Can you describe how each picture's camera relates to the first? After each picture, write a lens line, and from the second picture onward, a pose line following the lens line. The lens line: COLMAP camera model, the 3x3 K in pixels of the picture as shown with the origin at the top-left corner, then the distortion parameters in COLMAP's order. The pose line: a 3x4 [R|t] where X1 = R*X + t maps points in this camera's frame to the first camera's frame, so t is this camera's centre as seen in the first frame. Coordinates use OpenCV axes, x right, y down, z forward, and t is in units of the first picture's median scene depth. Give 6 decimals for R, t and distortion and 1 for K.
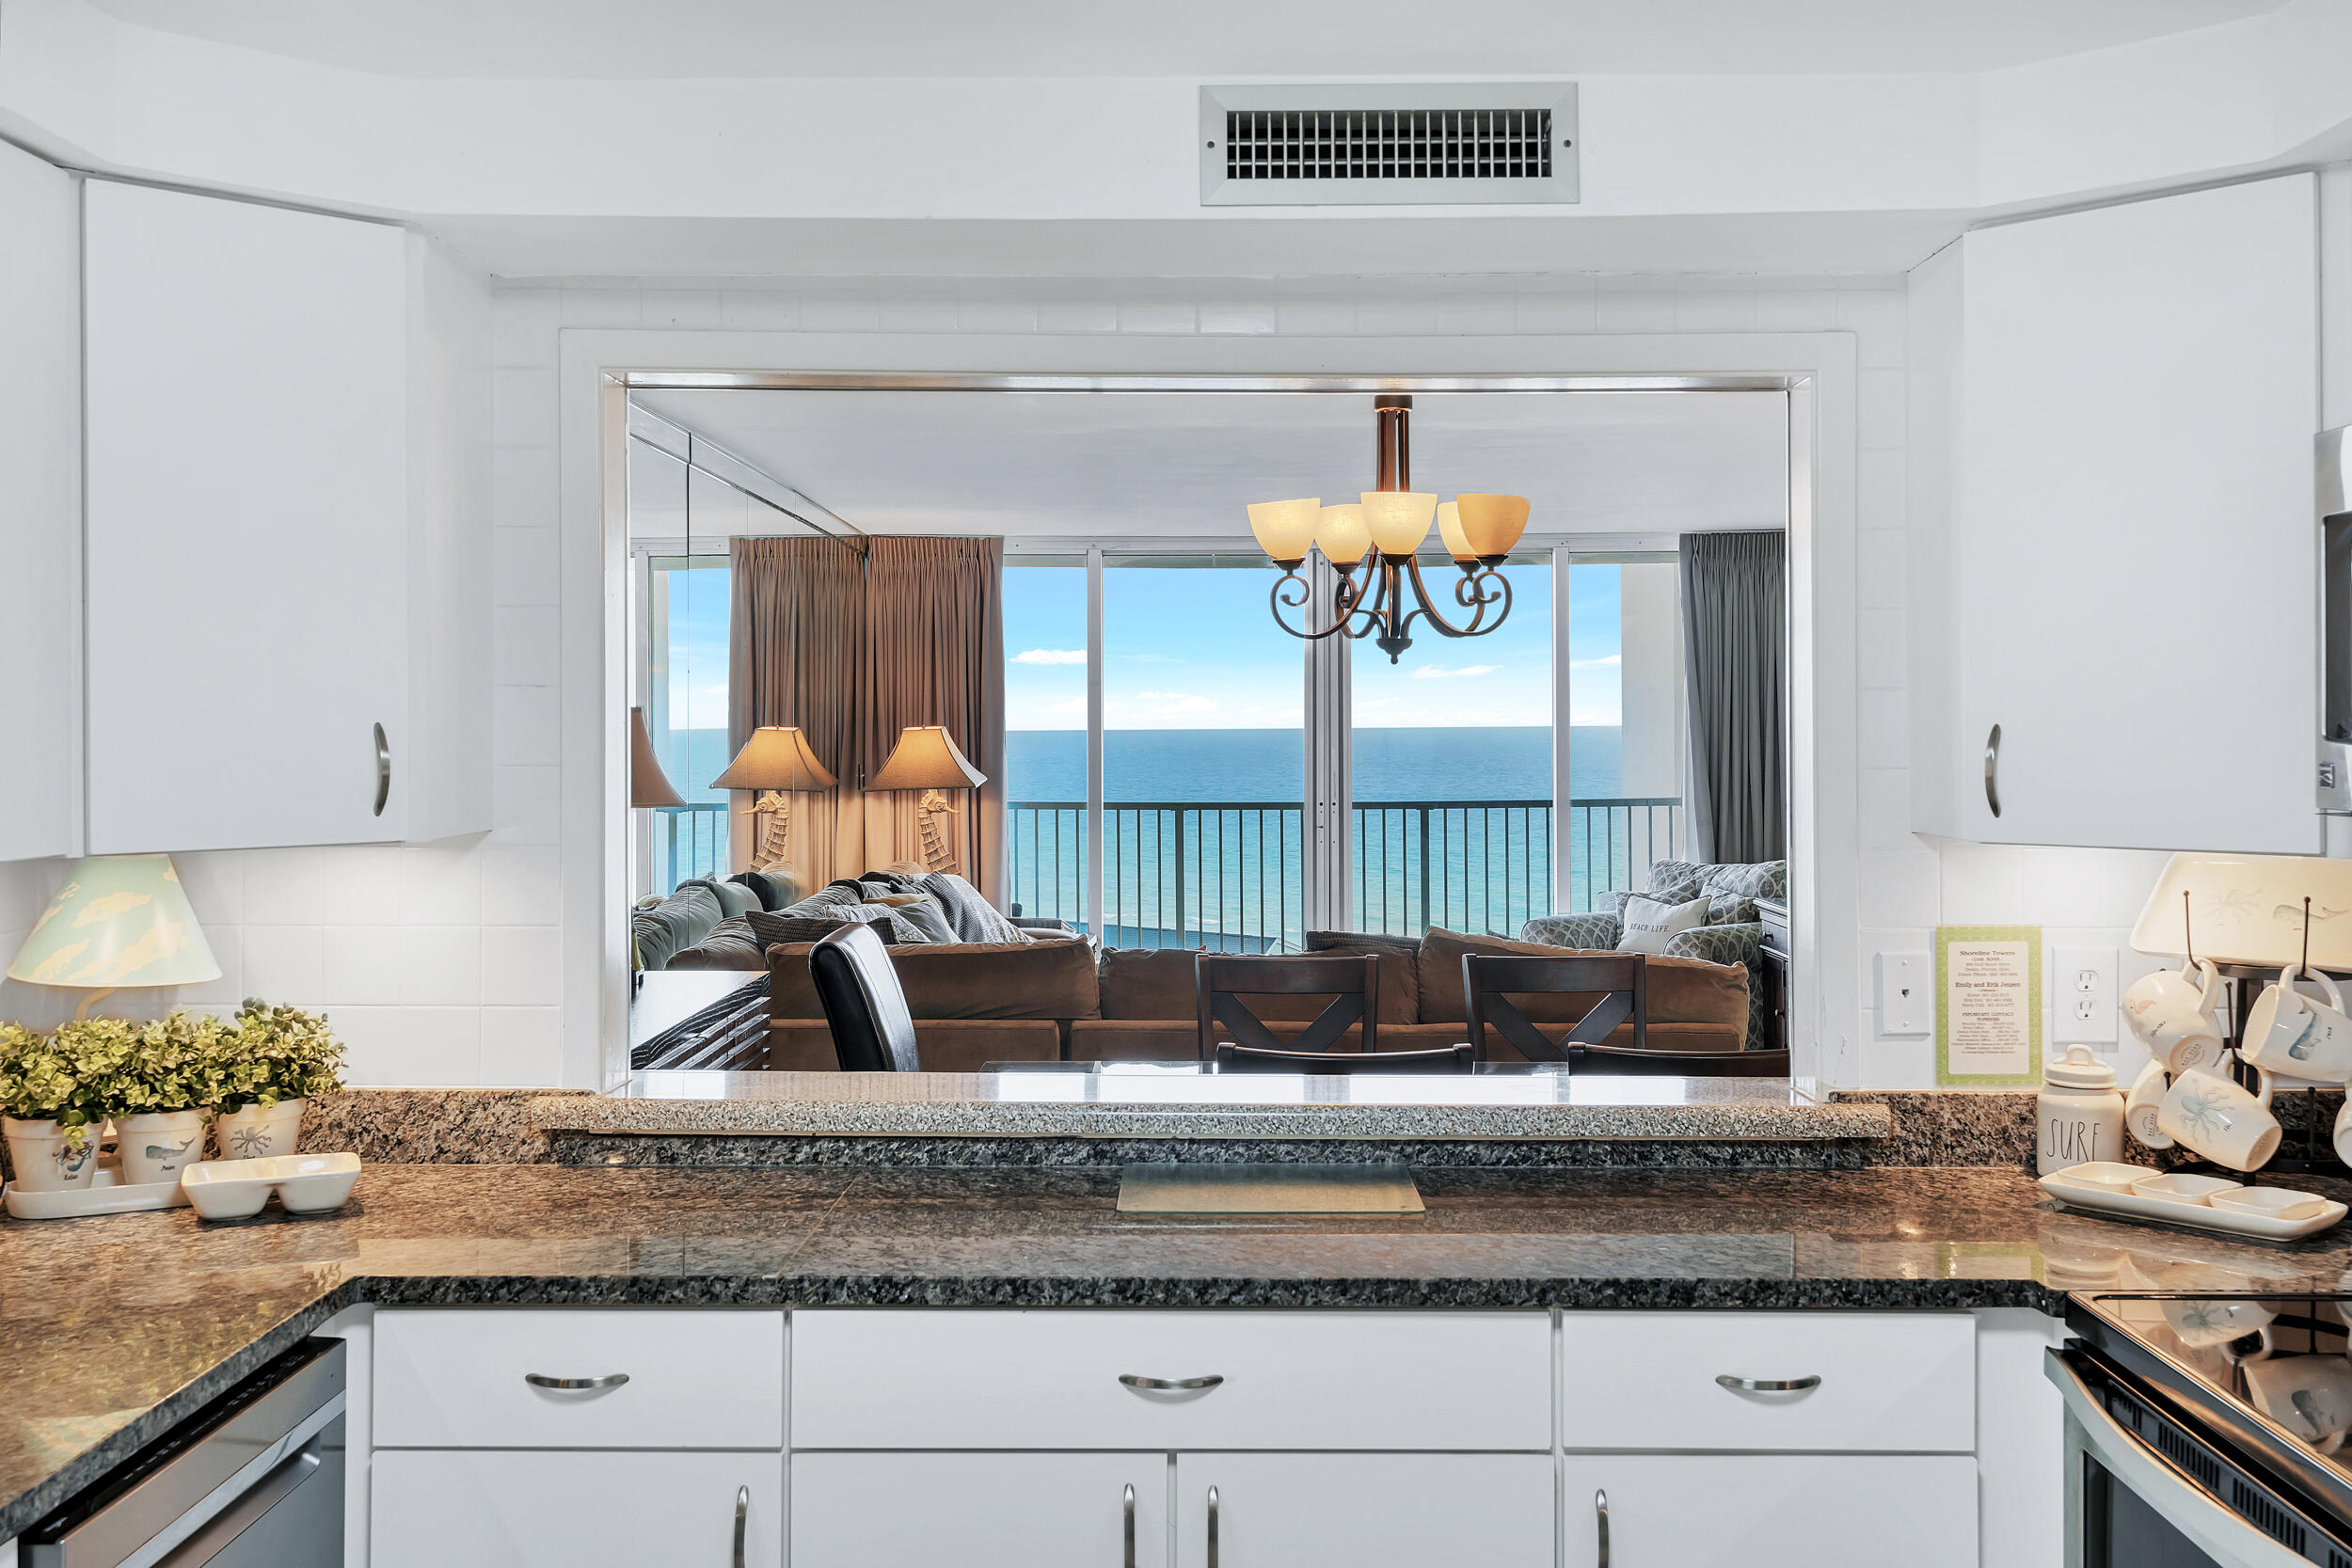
lens RADIAL K [[2231.9, 0, 1181.9], [0, 2231.9, 686.5], [0, 0, 1]] dist [0.012222, -0.001492]
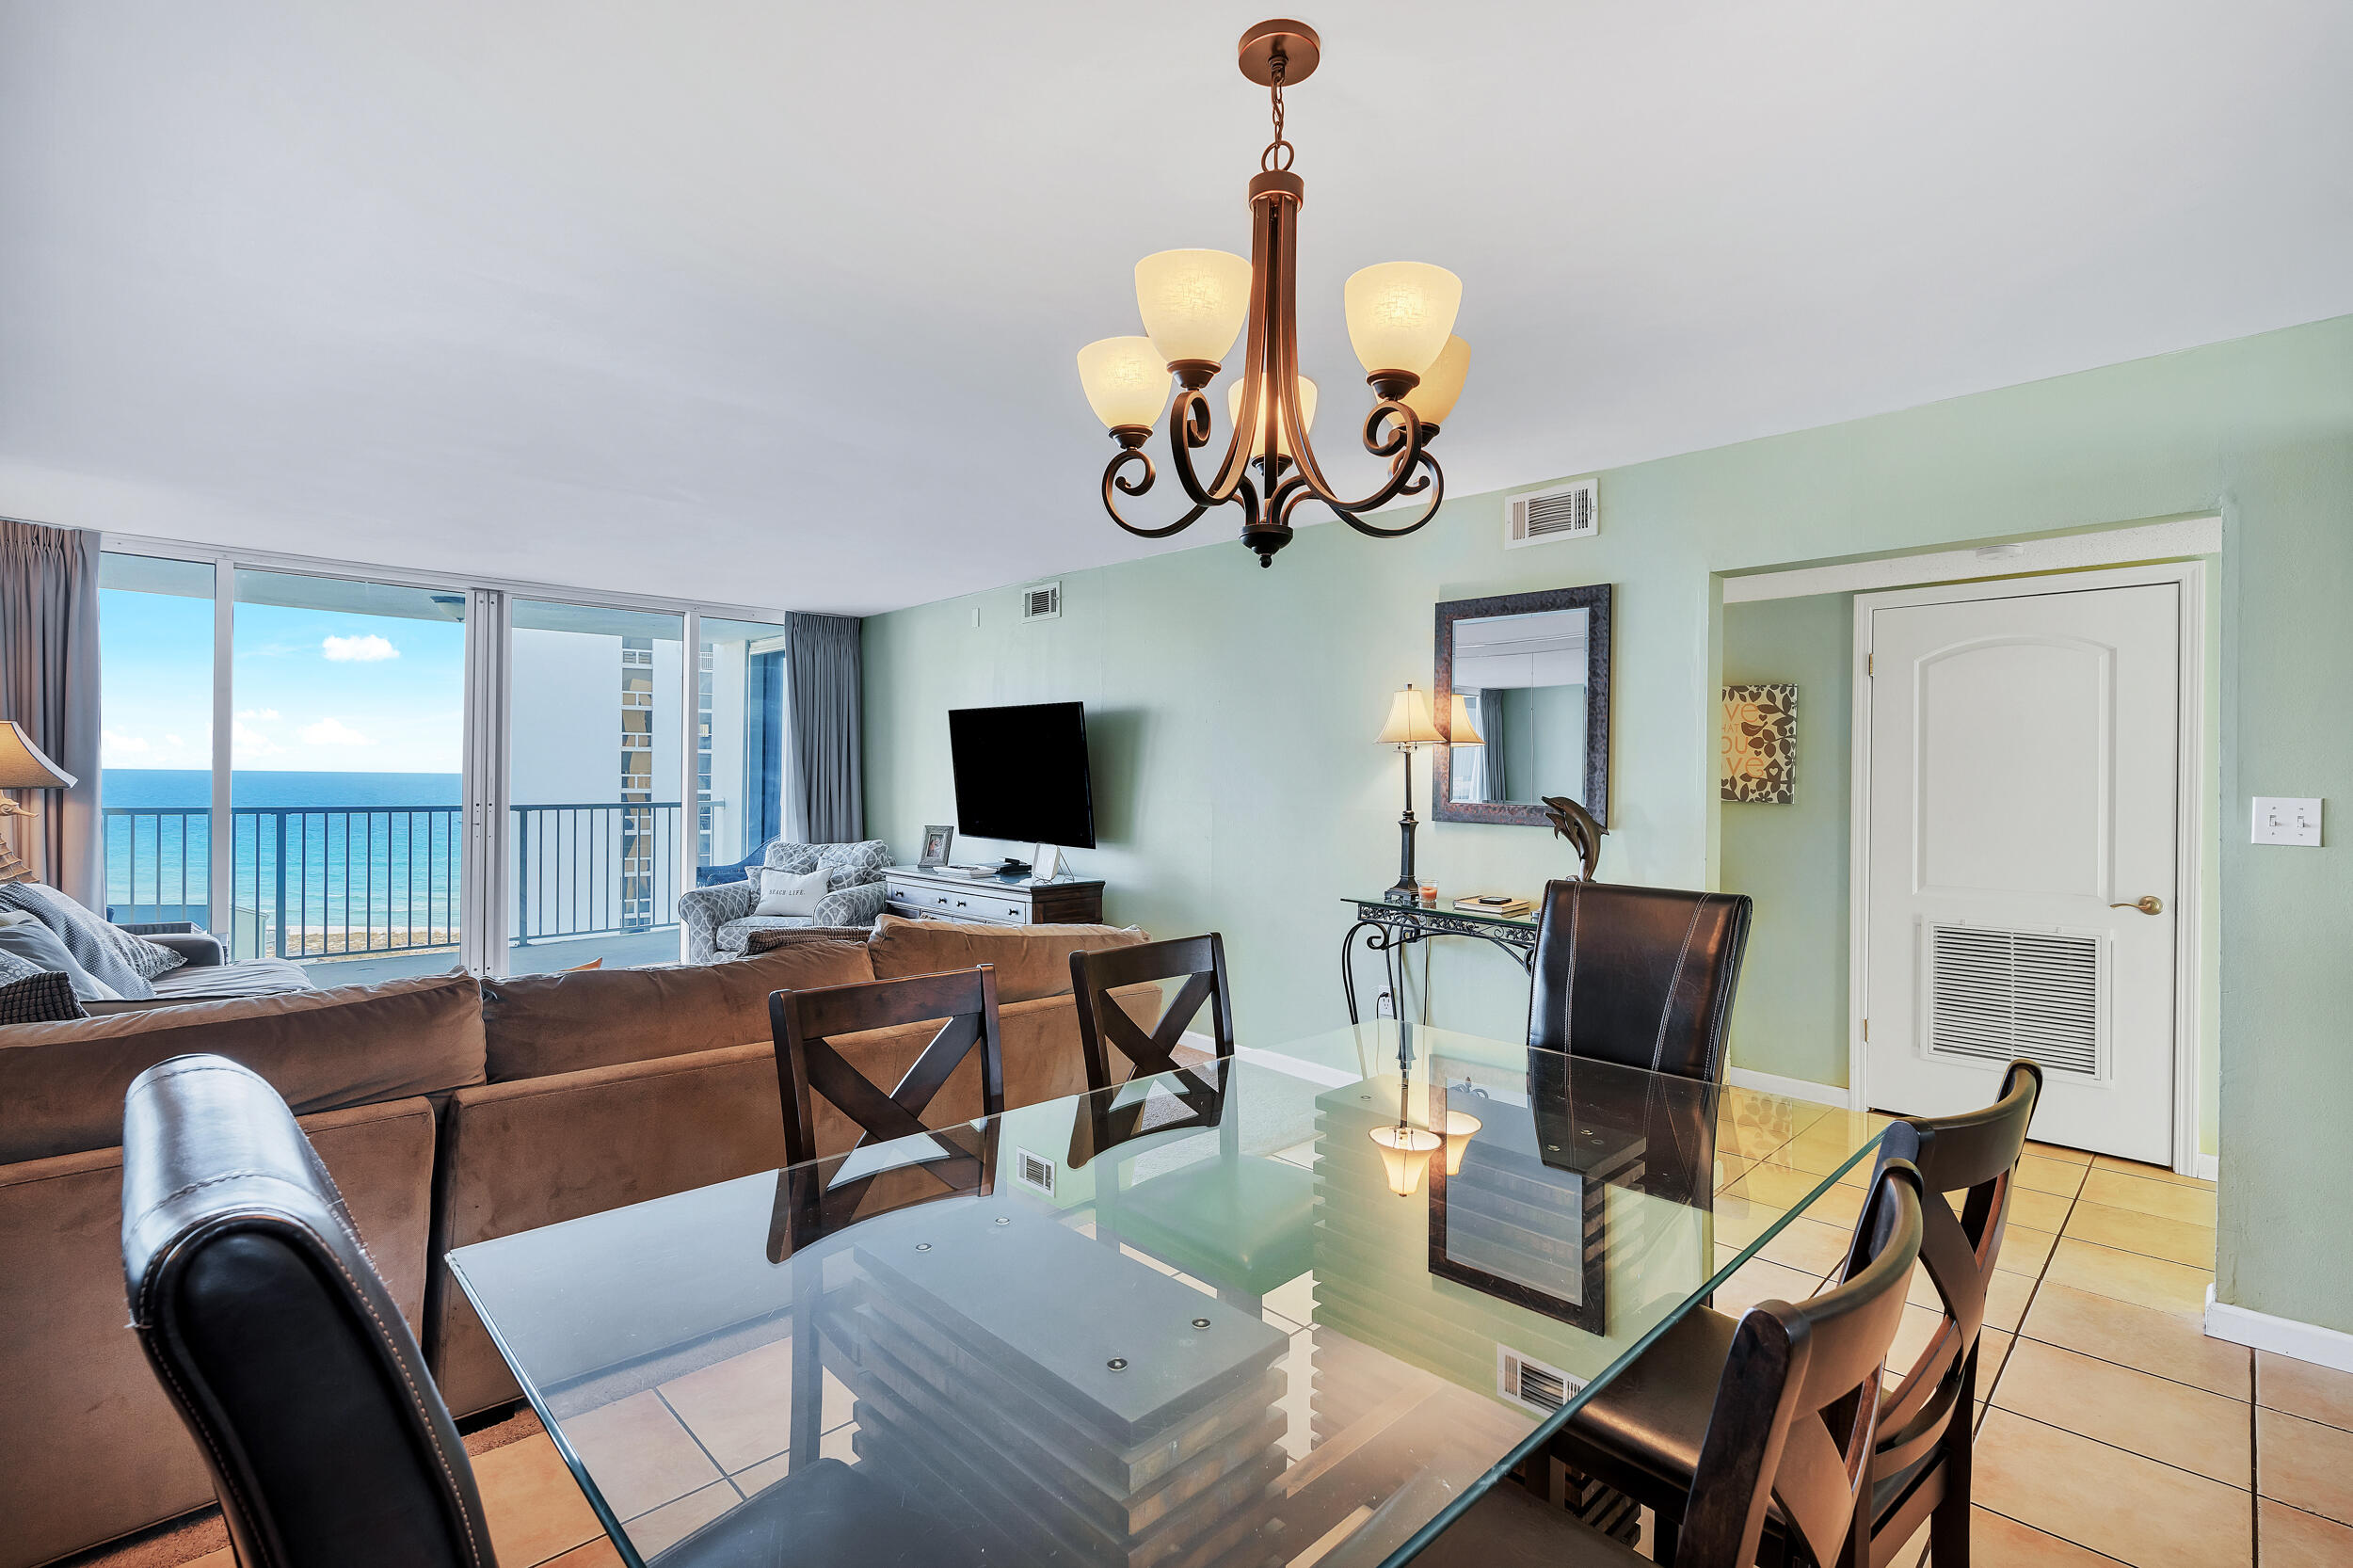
lens RADIAL K [[1058.3, 0, 1171.5], [0, 1058.3, 772.5], [0, 0, 1]] dist [0.000252, 0.000562]
pose [[0.714439, 0.012937, 0.699578, -0.242875], [-0.023993, 0.999694, 0.006015, 0.083185], [-0.699286, -0.021082, 0.714531, 1.226002]]
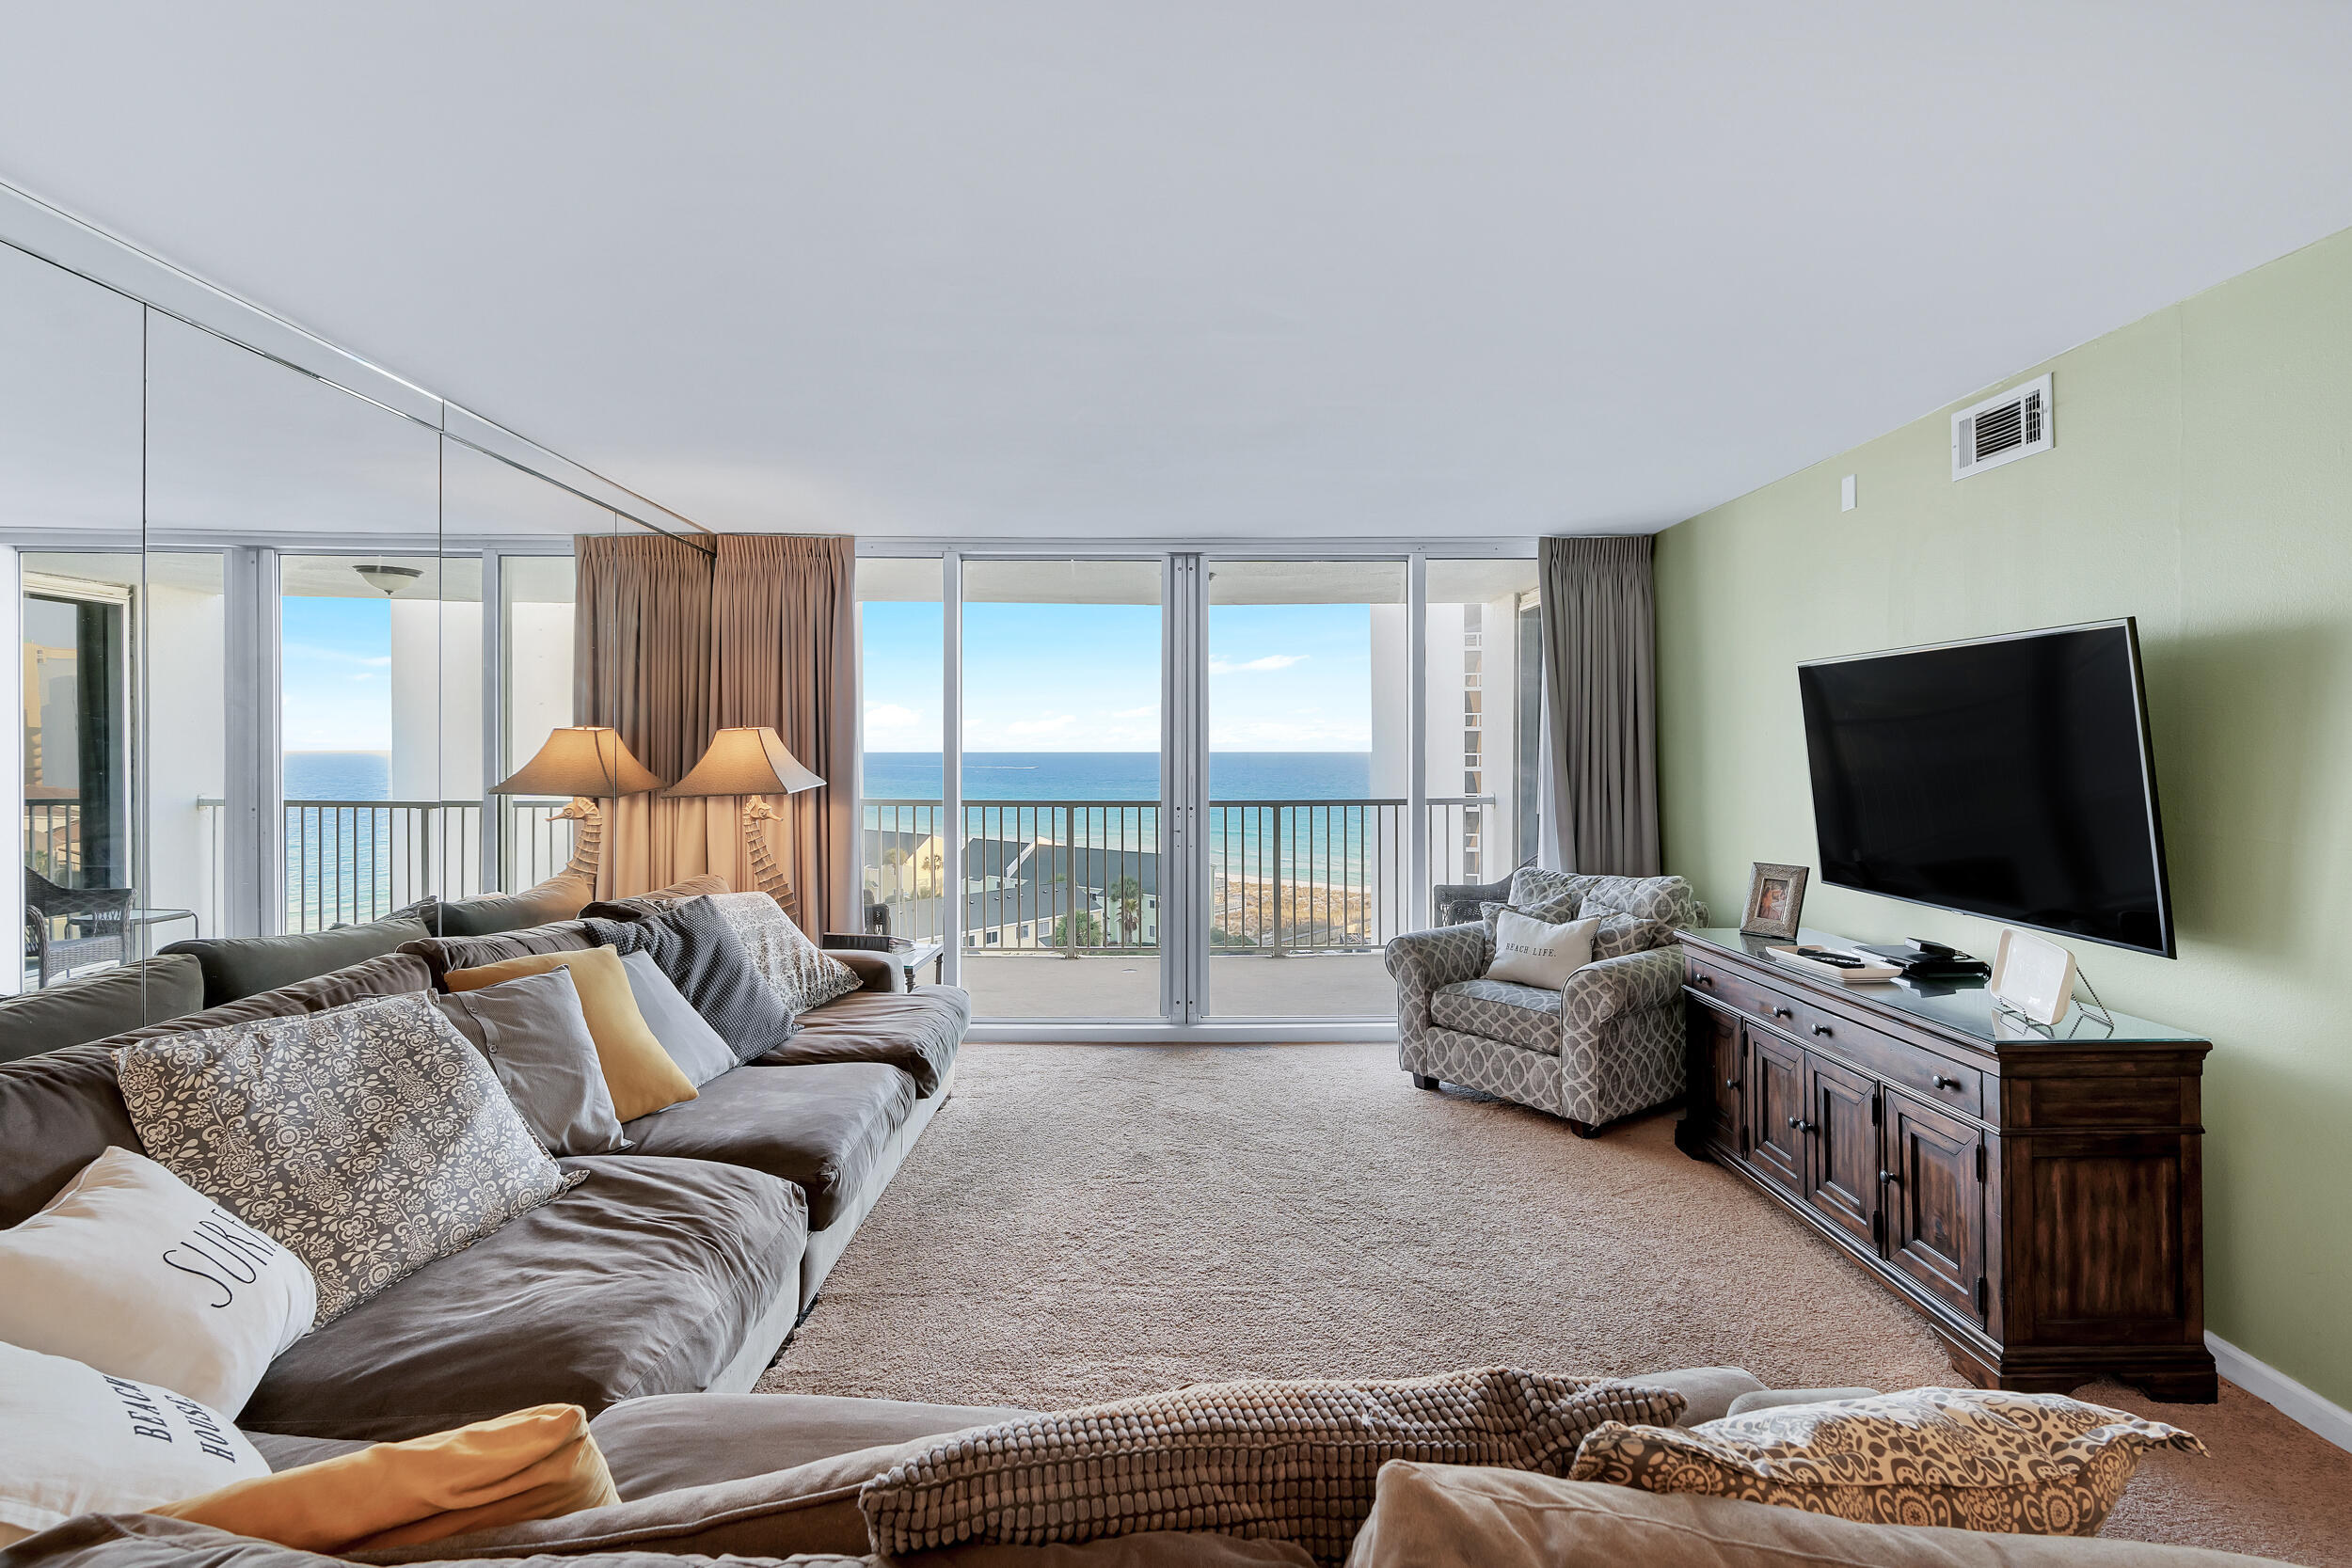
lens RADIAL K [[1080.8, 0, 1187.4], [0, 1080.8, 748.5], [0, 0, 1]] dist [-0.008911, 0.001226]
pose [[0.999427, 0.003804, 0.033643, 0.179526], [-0.004315, 0.999876, 0.015130, 0.065643], [-0.033581, -0.015267, 0.999319, 1.843657]]
